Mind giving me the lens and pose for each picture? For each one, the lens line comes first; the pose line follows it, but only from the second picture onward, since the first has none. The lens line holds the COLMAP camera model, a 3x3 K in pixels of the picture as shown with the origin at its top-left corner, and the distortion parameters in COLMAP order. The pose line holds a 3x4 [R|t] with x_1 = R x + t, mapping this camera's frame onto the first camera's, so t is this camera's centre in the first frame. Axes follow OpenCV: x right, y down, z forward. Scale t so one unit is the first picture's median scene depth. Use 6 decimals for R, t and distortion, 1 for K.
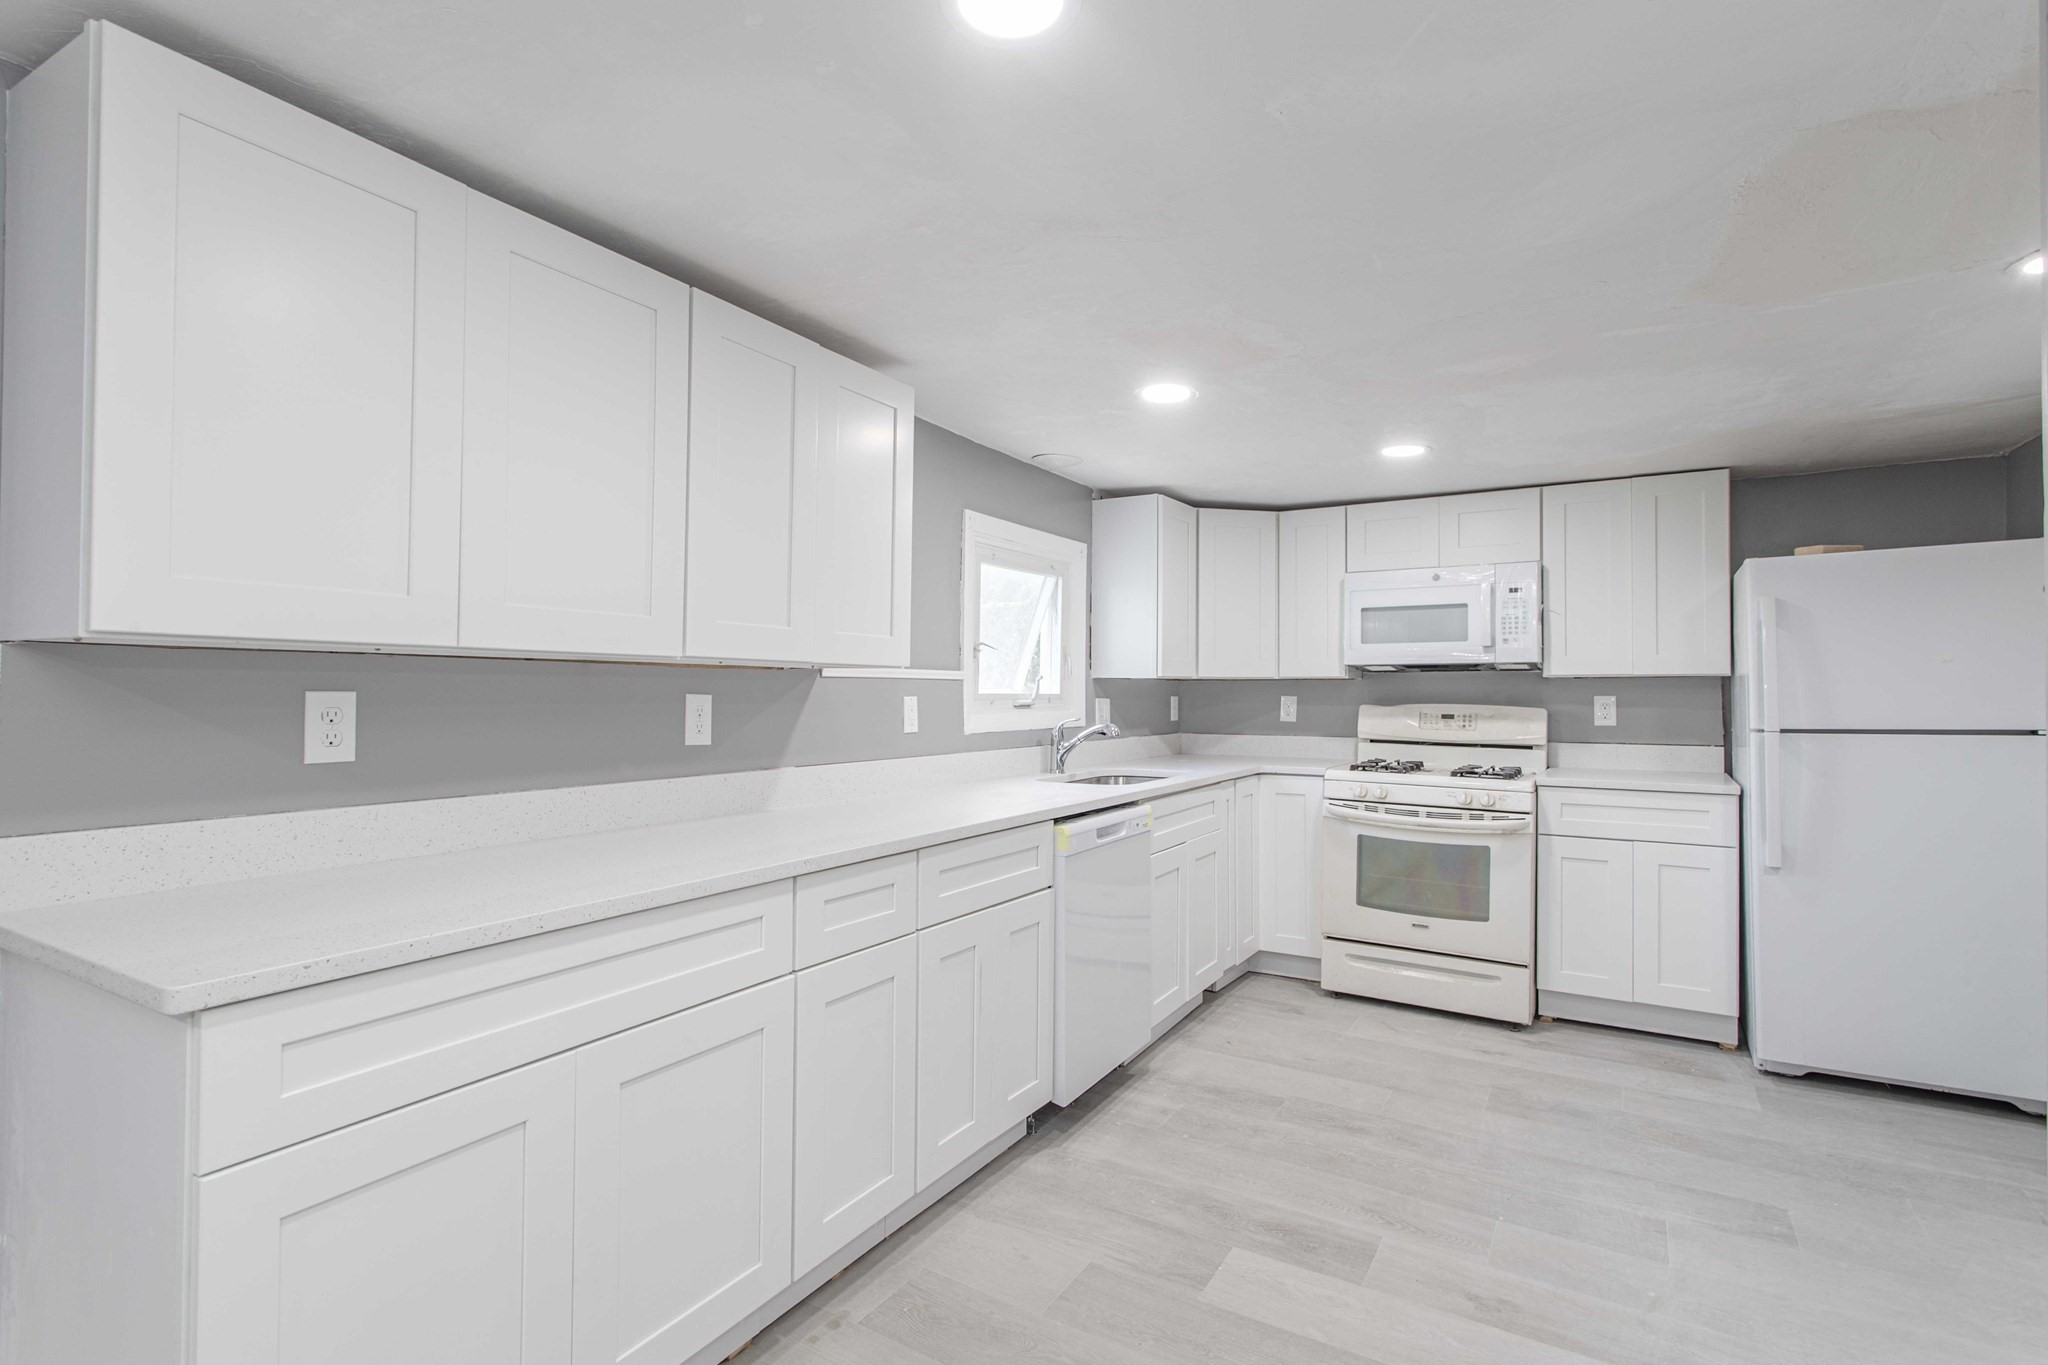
lens RADIAL K [[981.7, 0, 1022.8], [0, 981.7, 683.7], [0, 0, 1]] dist [0.000387, 0.000828]
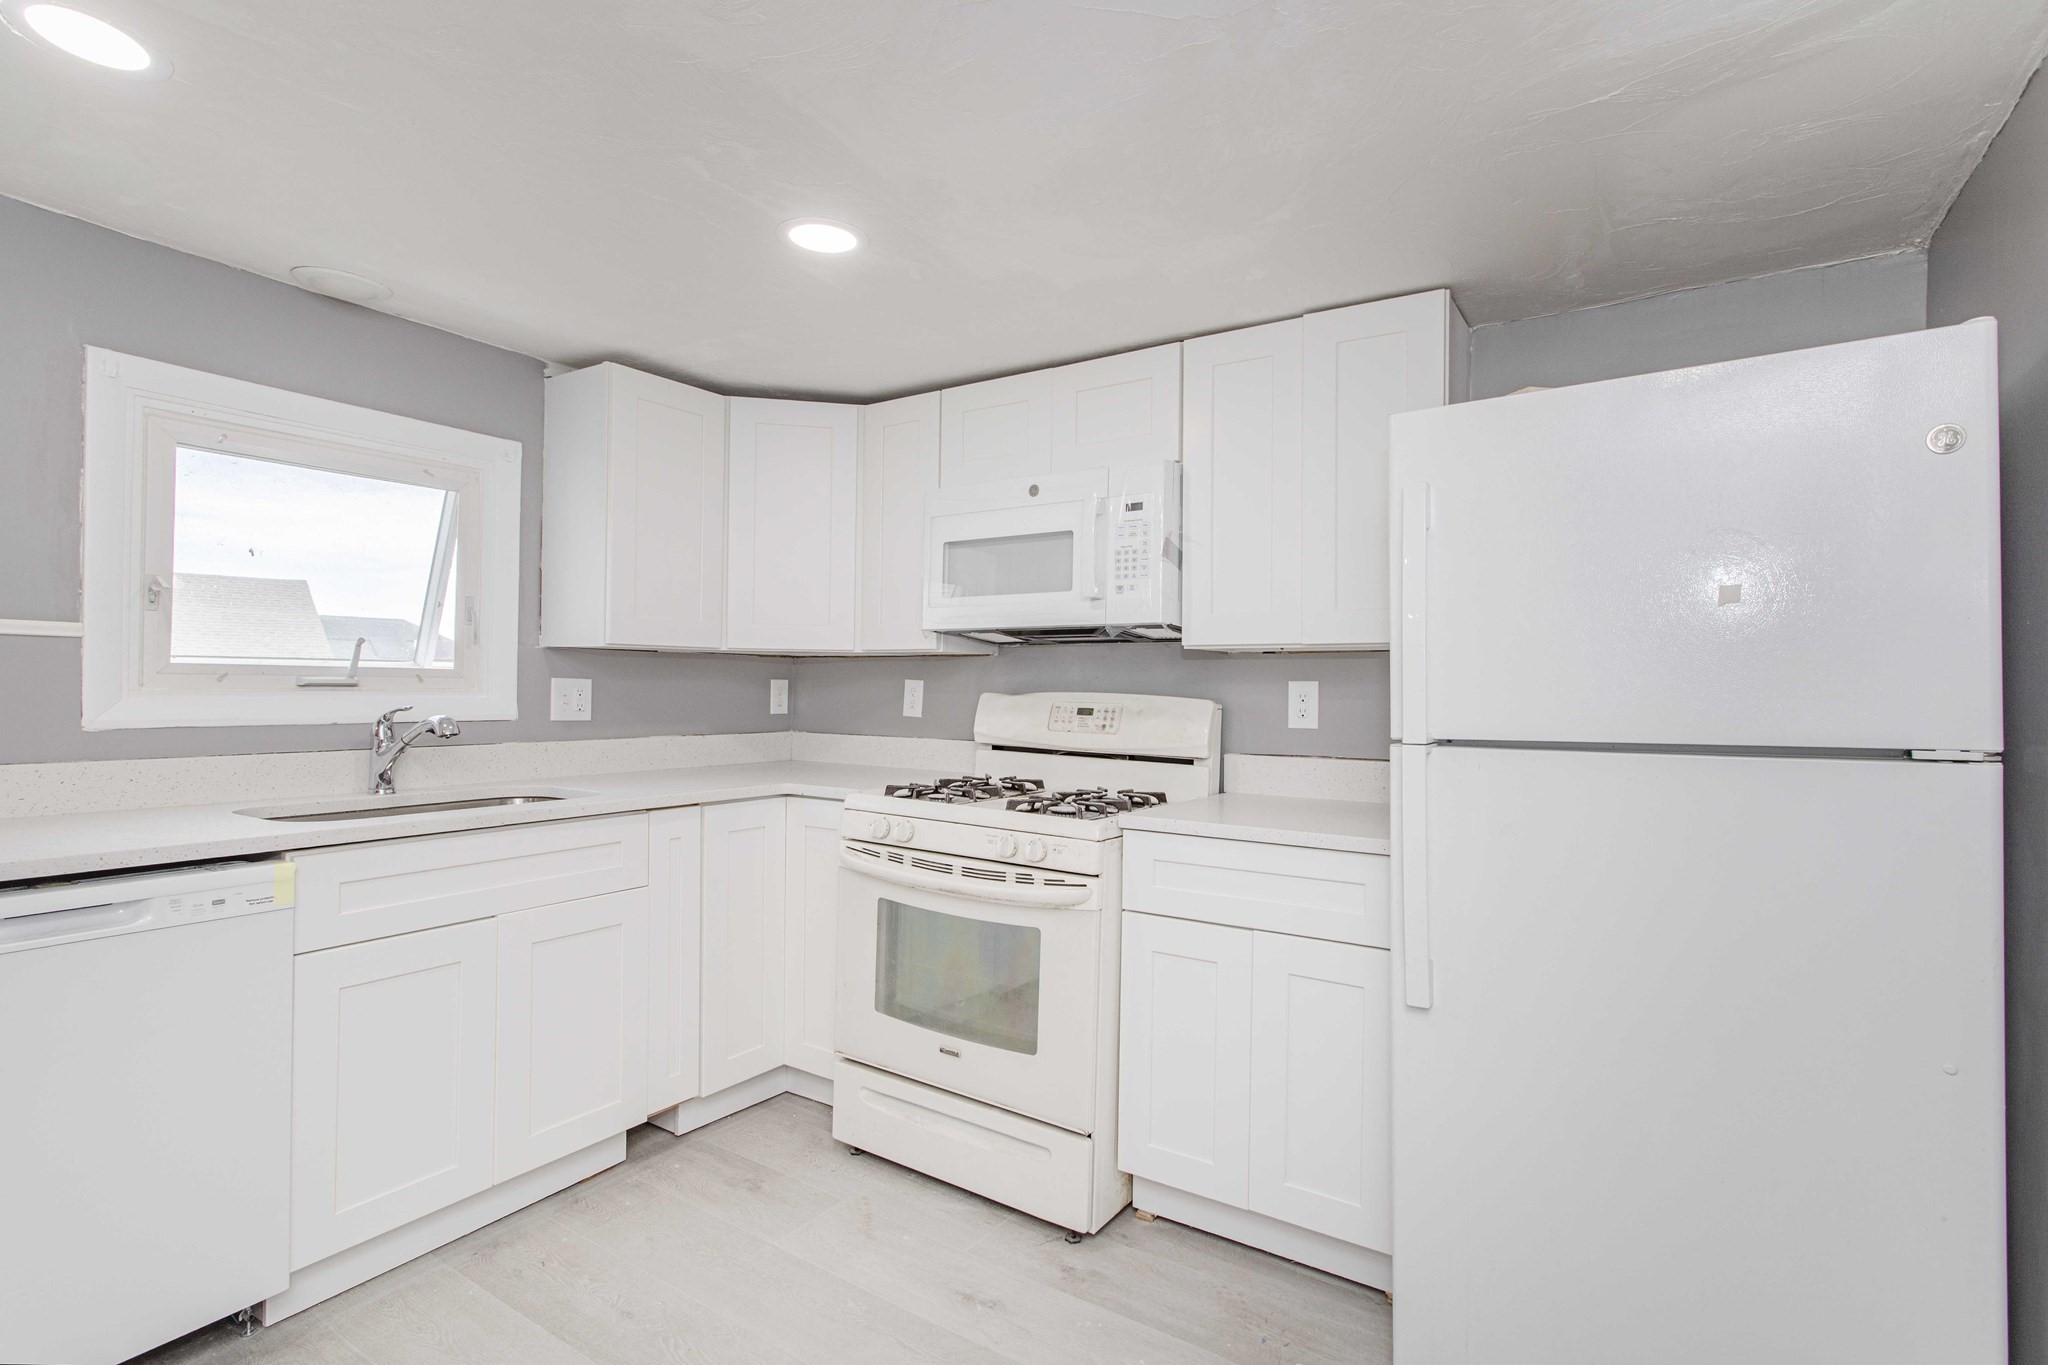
lens RADIAL K [[981.7, 0, 1033.6], [0, 981.7, 685.5], [0, 0, 1]] dist [0.000387, 0.000828]
pose [[0.999587, 0.010408, -0.026785, 0.479960], [-0.010226, 0.999924, 0.006932, 0.013767], [0.026855, -0.006655, 0.999617, 0.400405]]
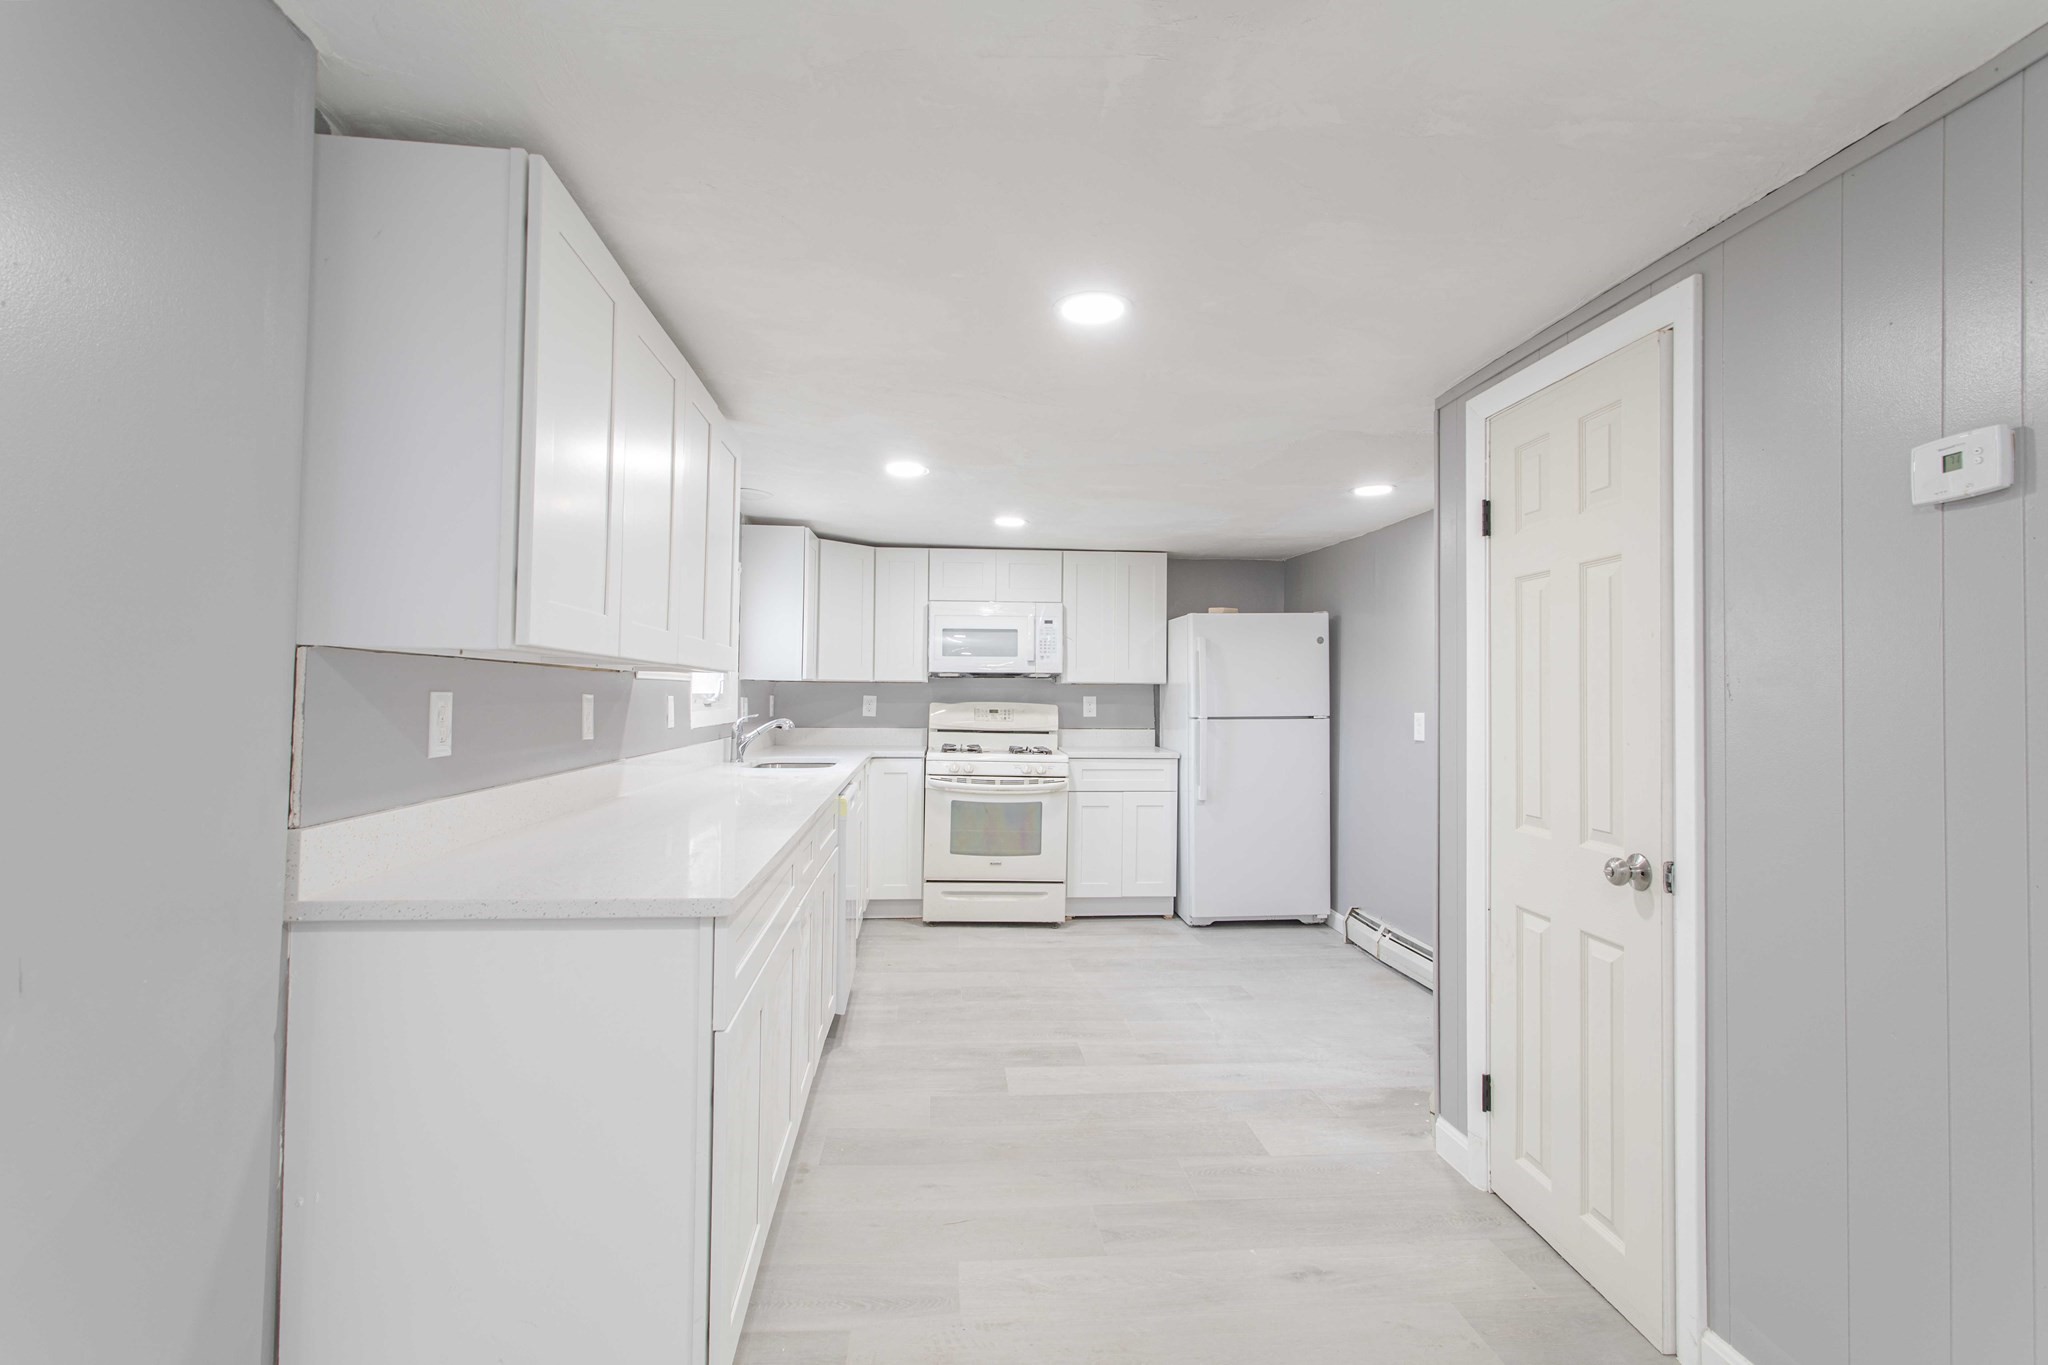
lens RADIAL K [[981.7, 0, 1014.5], [0, 981.7, 679.9], [0, 0, 1]] dist [0.000387, 0.000828]
pose [[0.805880, 0.013185, 0.591933, -0.398956], [-0.012714, 0.999907, -0.004963, -0.004041], [-0.591943, -0.003526, 0.805972, -0.124209]]
